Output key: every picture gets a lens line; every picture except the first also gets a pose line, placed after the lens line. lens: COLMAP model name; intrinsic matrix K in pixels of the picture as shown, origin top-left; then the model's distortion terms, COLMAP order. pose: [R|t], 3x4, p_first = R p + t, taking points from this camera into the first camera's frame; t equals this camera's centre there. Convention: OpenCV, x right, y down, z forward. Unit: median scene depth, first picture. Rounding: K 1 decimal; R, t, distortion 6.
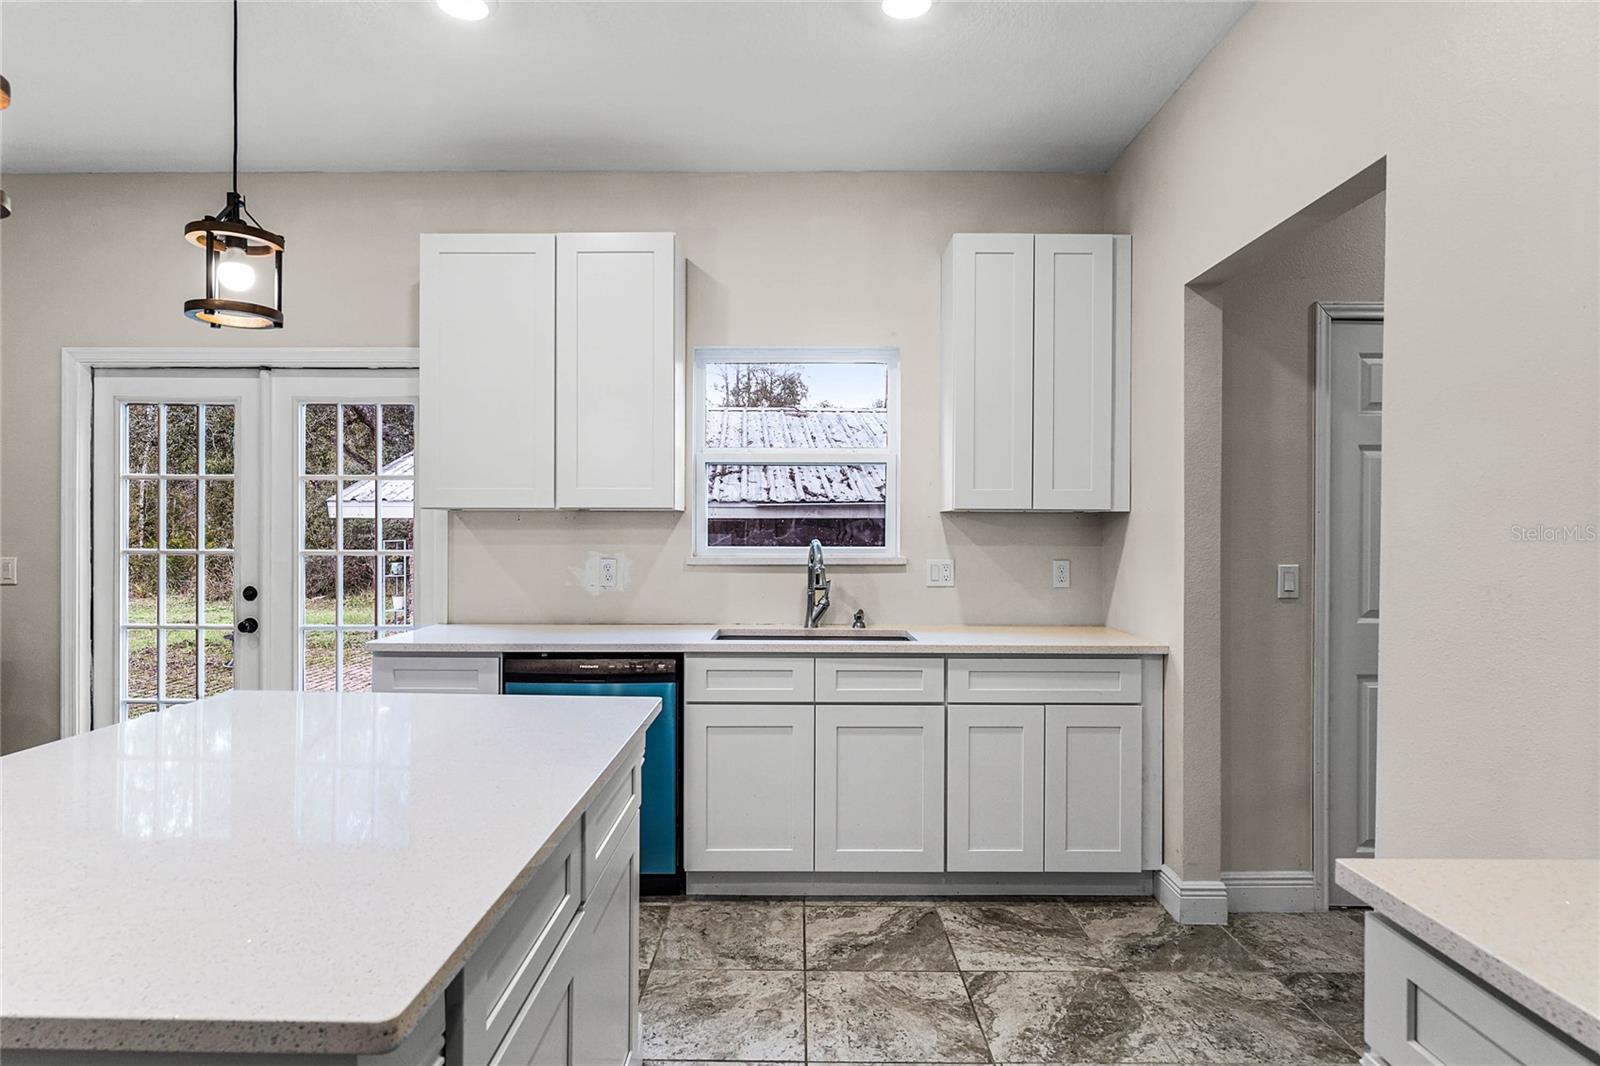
lens RADIAL K [[899.1, 0, 801.5], [0, 899.1, 528.3], [0, 0, 1]] dist [0.005006, -0.002770]
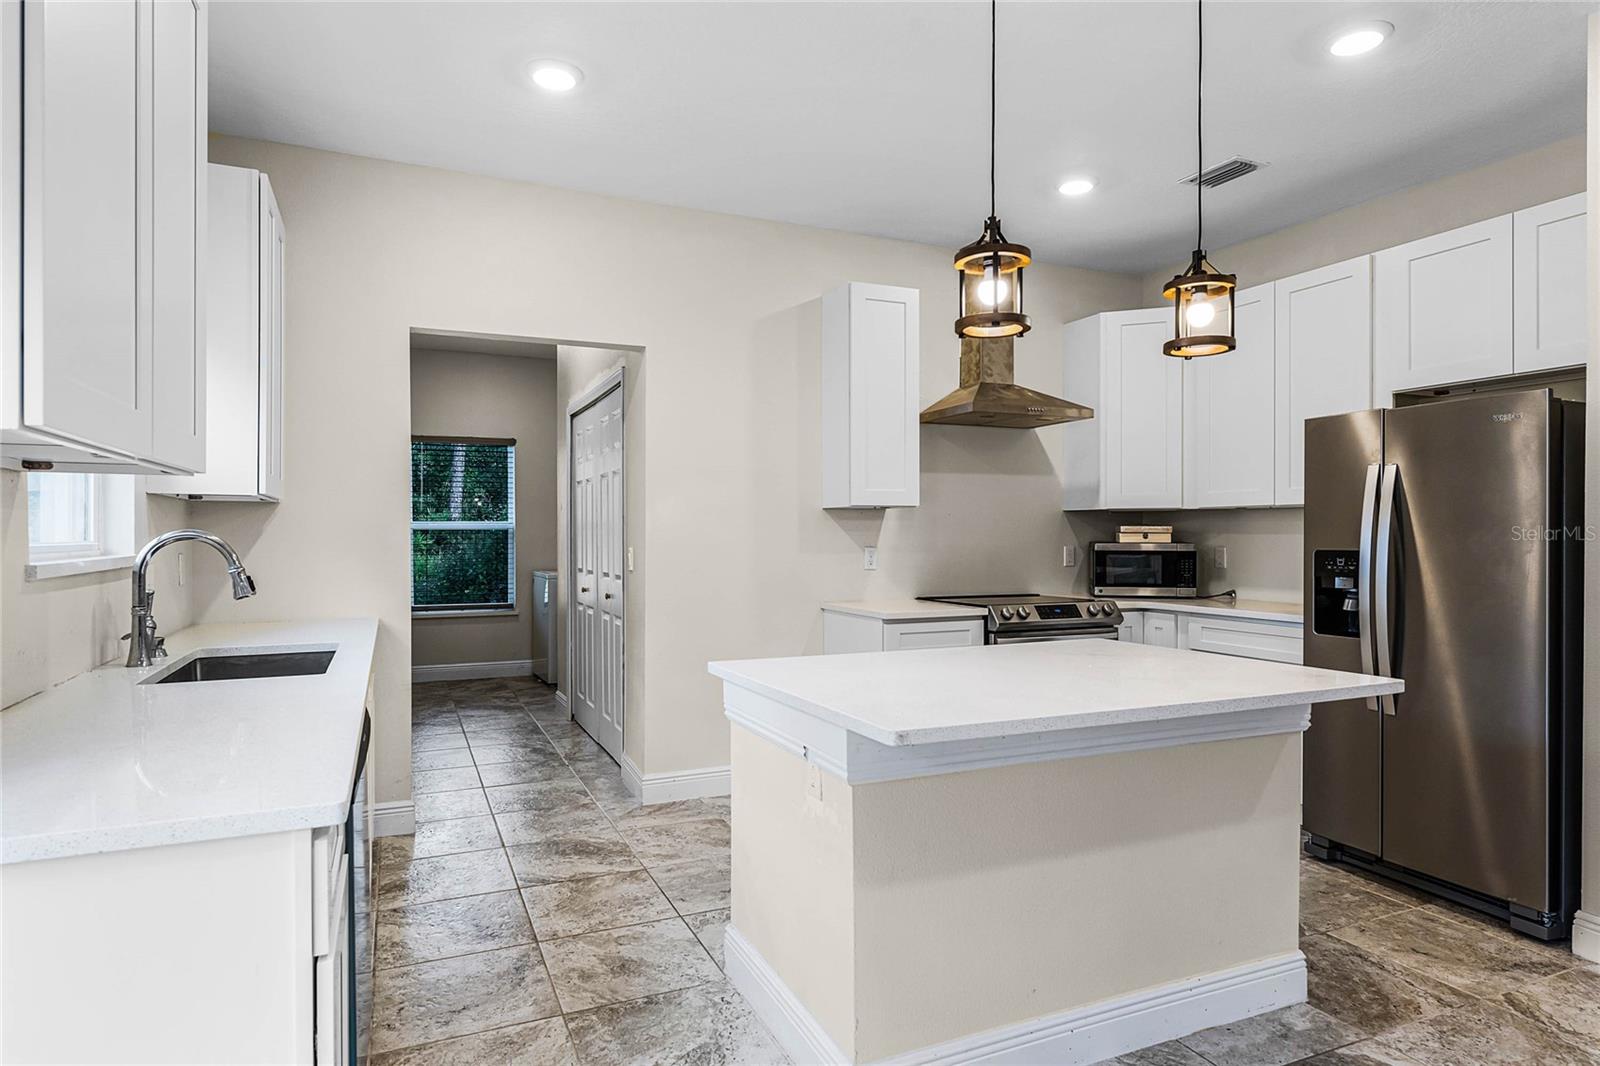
lens RADIAL K [[899.1, 0, 794.7], [0, 899.1, 561.1], [0, 0, 1]] dist [0.005006, -0.002770]
pose [[-0.405704, -0.032203, 0.913437, -0.883856], [-0.006028, 0.999452, 0.032558, 0.012462], [-0.913985, 0.007703, -0.405676, 0.961679]]
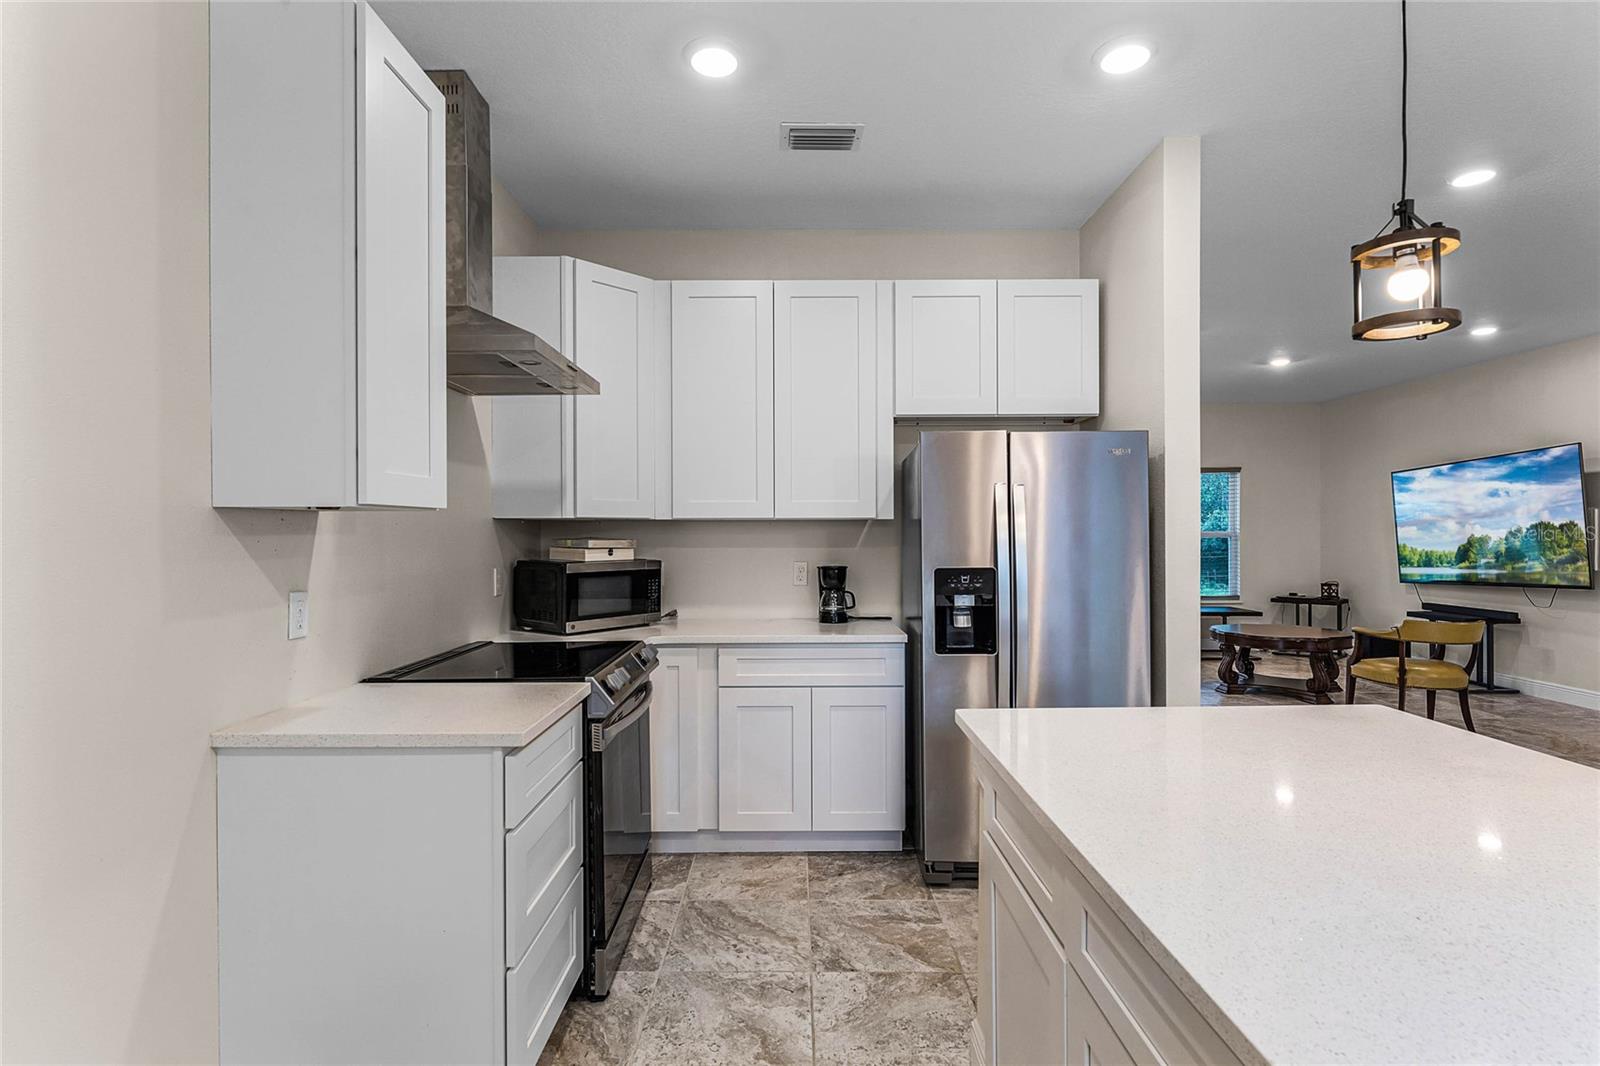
lens RADIAL K [[775.4, 0, 798.6], [0, 775.4, 538.6], [0, 0, 1]] dist [-0.000559, -0.000761]
pose [[-0.999993, -0.002243, -0.002898, 0.016035], [-0.002253, 0.999991, 0.003493, -0.006919], [0.002890, 0.003499, -0.999990, 0.853209]]
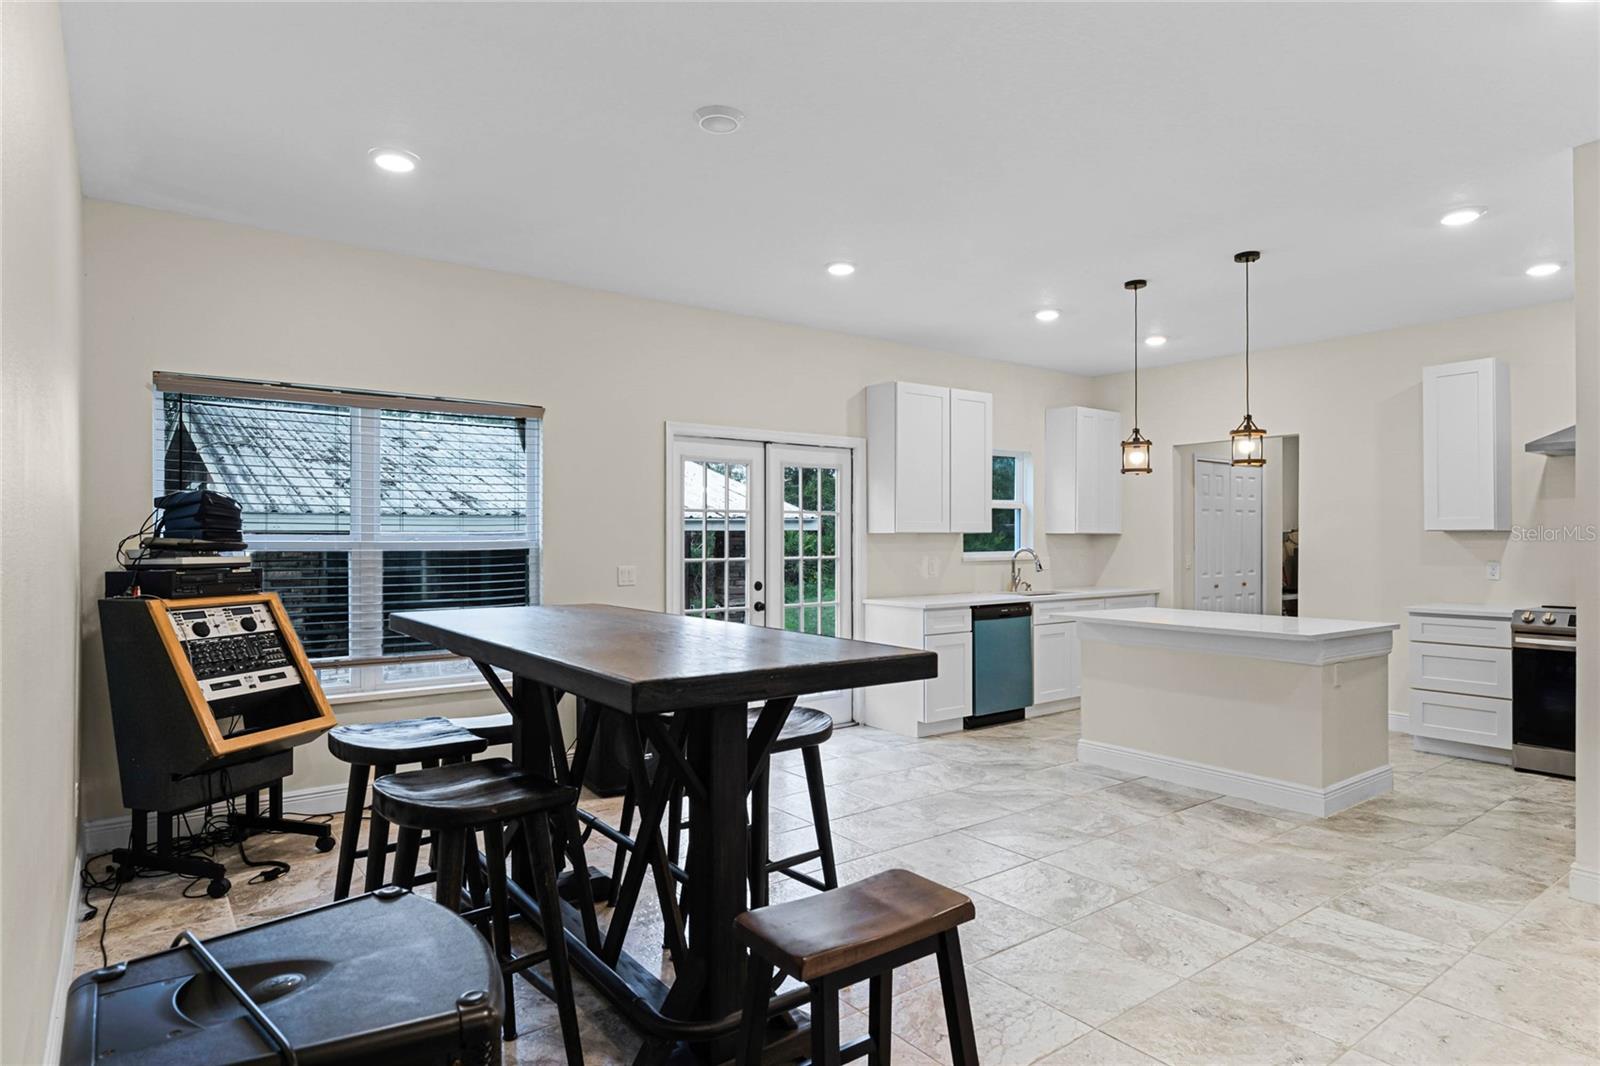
lens RADIAL K [[899.1, 0, 793.4], [0, 899.1, 531.8], [0, 0, 1]] dist [0.005006, -0.002770]
pose [[0.798484, -0.001667, 0.602013, -1.834155], [0.001752, 0.999998, 0.000445, -0.027549], [-0.602013, 0.000699, 0.798486, -0.349640]]
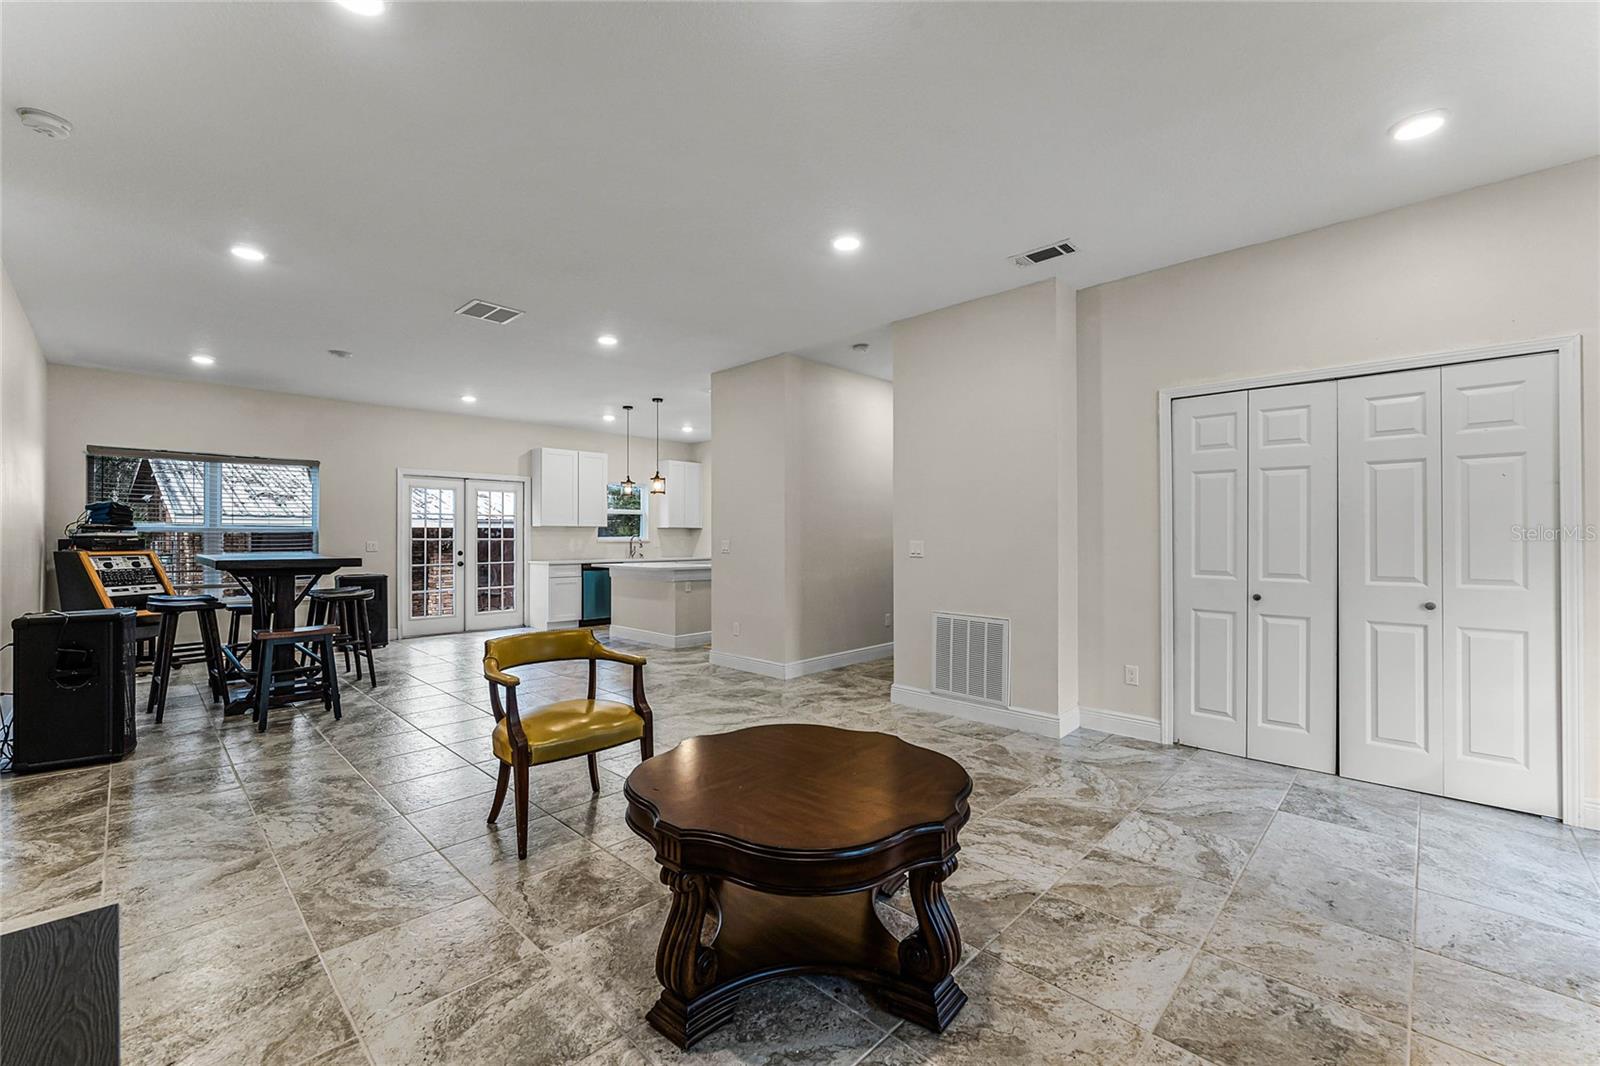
lens RADIAL K [[659.2, 0, 796.7], [0, 659.2, 533.7], [0, 0, 1]] dist [-0.006388, 0.000297]
pose [[0.697218, -0.000779, 0.716858, -1.715600], [-0.000043, 0.999999, 0.001129, 0.005307], [-0.716859, -0.000818, 0.697218, -1.640826]]
